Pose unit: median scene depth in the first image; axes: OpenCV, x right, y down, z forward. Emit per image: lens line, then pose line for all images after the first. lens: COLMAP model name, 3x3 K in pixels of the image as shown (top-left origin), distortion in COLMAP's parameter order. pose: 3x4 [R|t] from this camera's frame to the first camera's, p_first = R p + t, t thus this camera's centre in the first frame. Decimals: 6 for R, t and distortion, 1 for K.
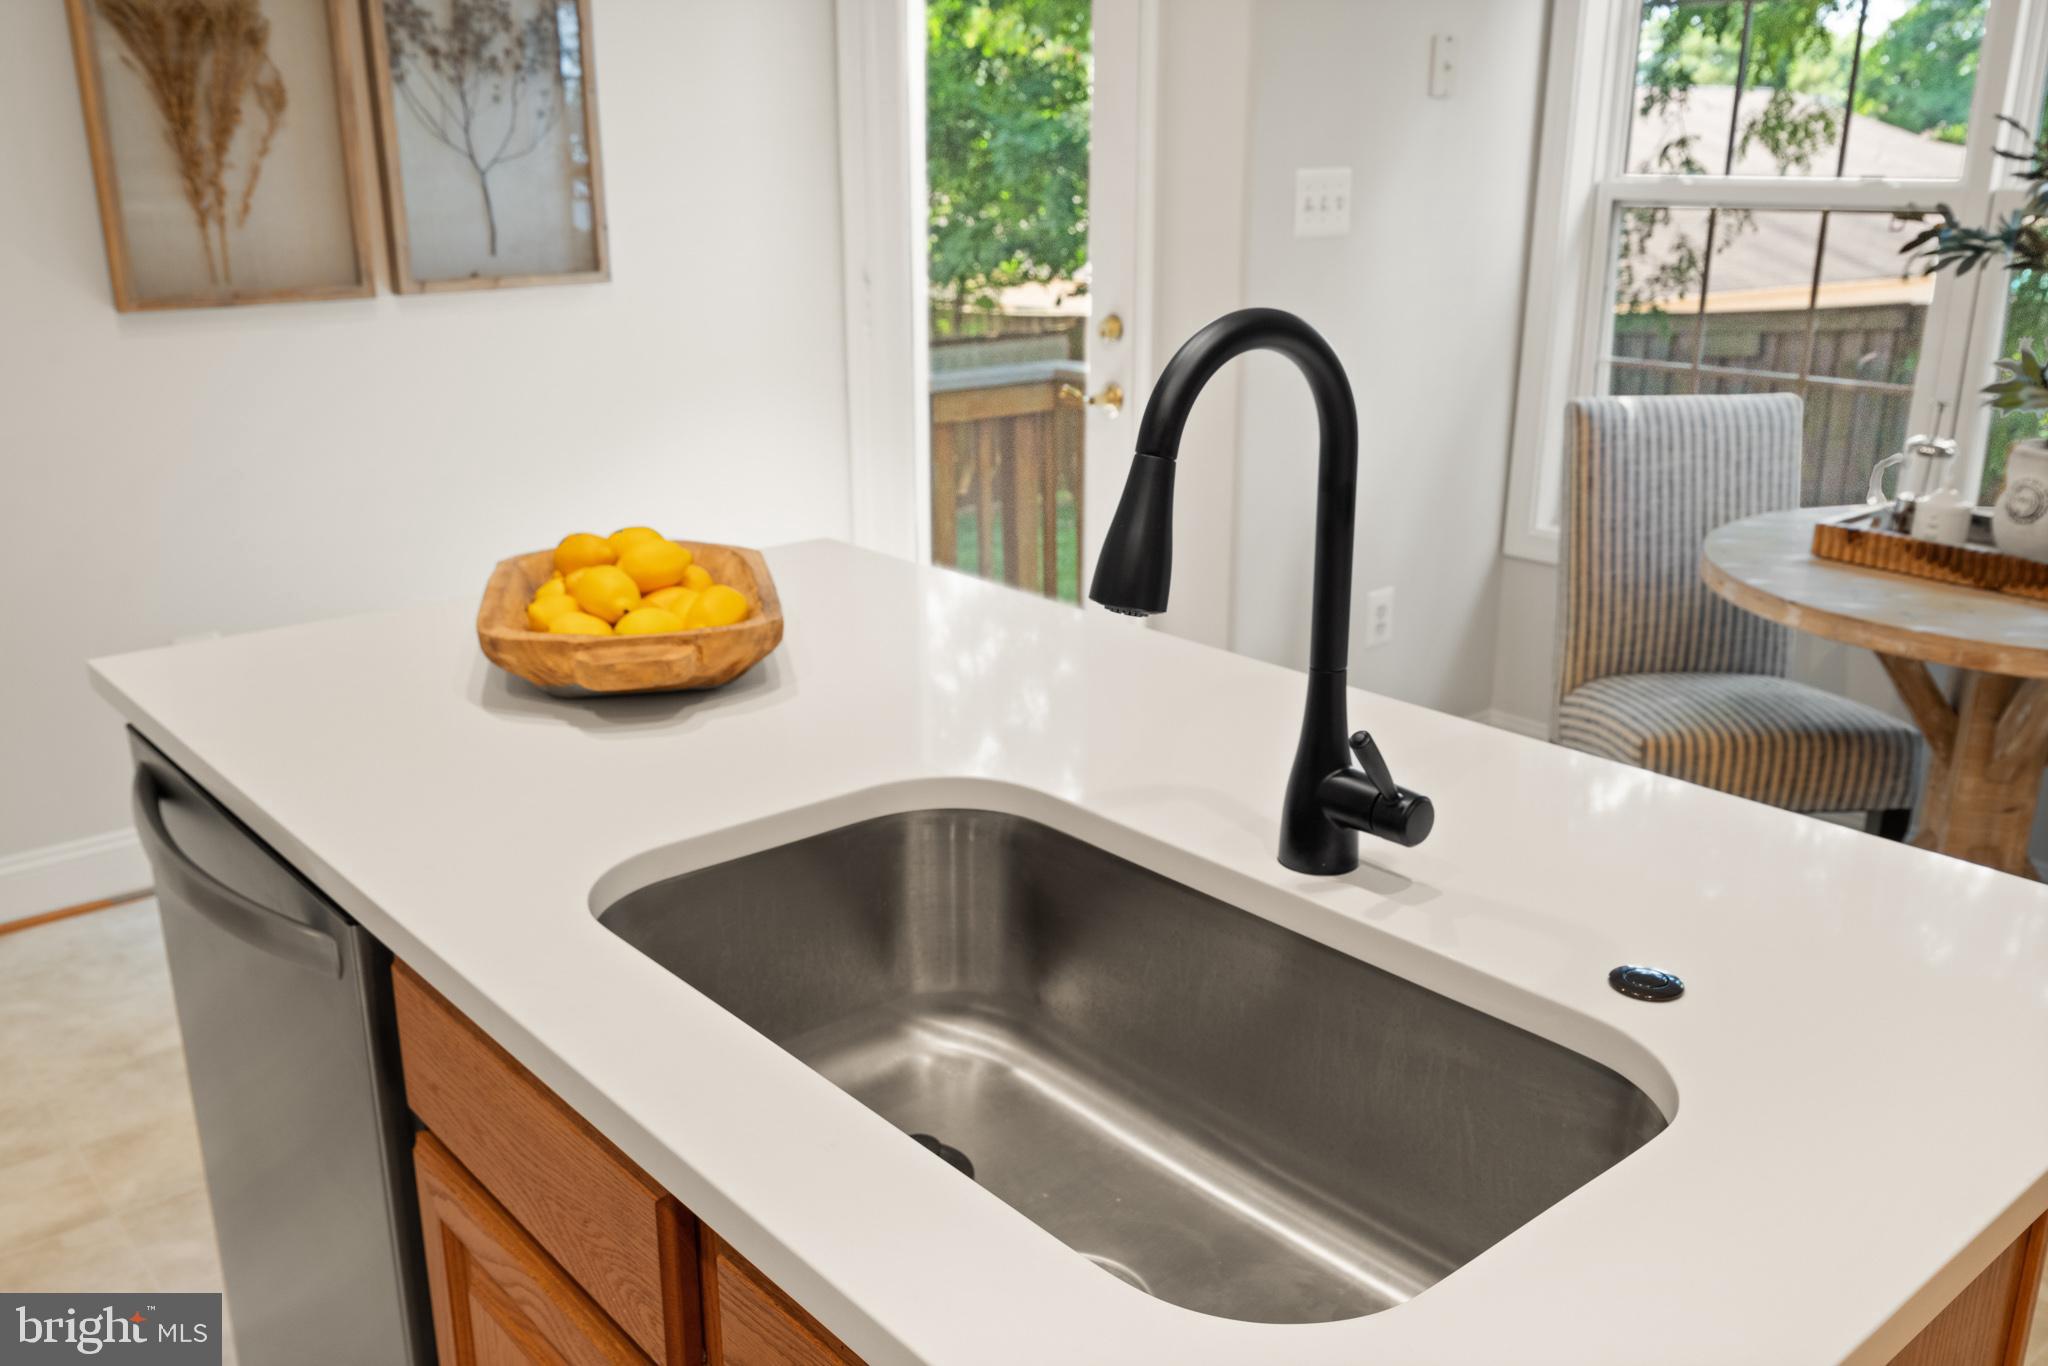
lens RADIAL K [[1728.0, 0, 1022.8], [0, 1728.0, 674.3], [0, 0, 1]] dist [0.010408, -0.000533]
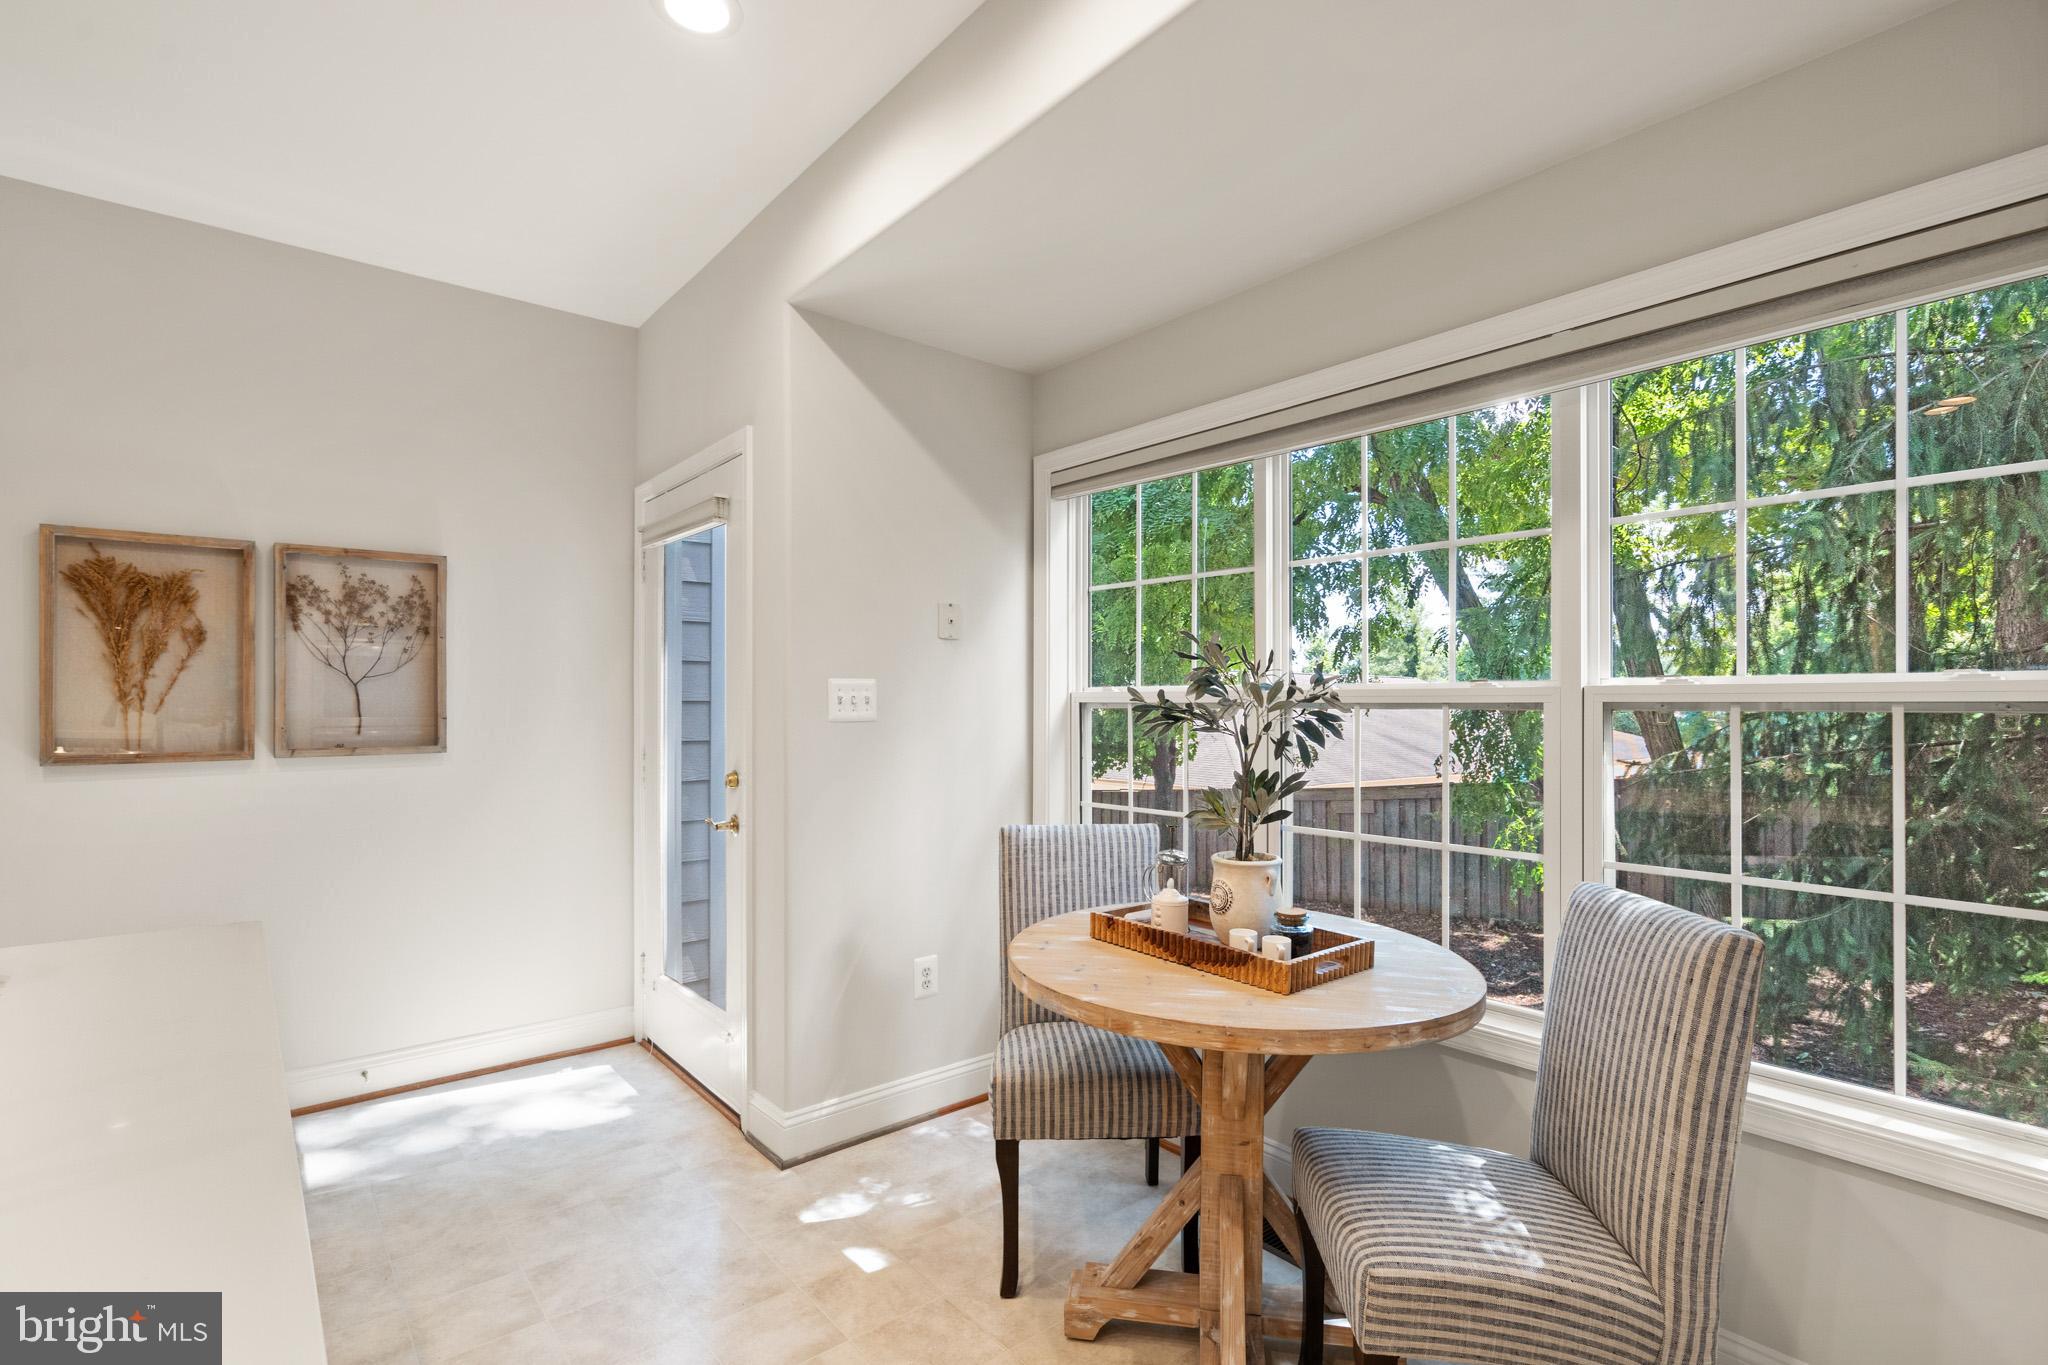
lens RADIAL K [[943.0, 0, 1028.7], [0, 943.0, 697.2], [0, 0, 1]] dist [-0.007567, 0.003951]
pose [[0.999888, 0.000953, -0.014909, 0.350705], [-0.005416, 0.953201, -0.302288, -0.020340], [0.013923, 0.302335, 0.953100, 0.198451]]
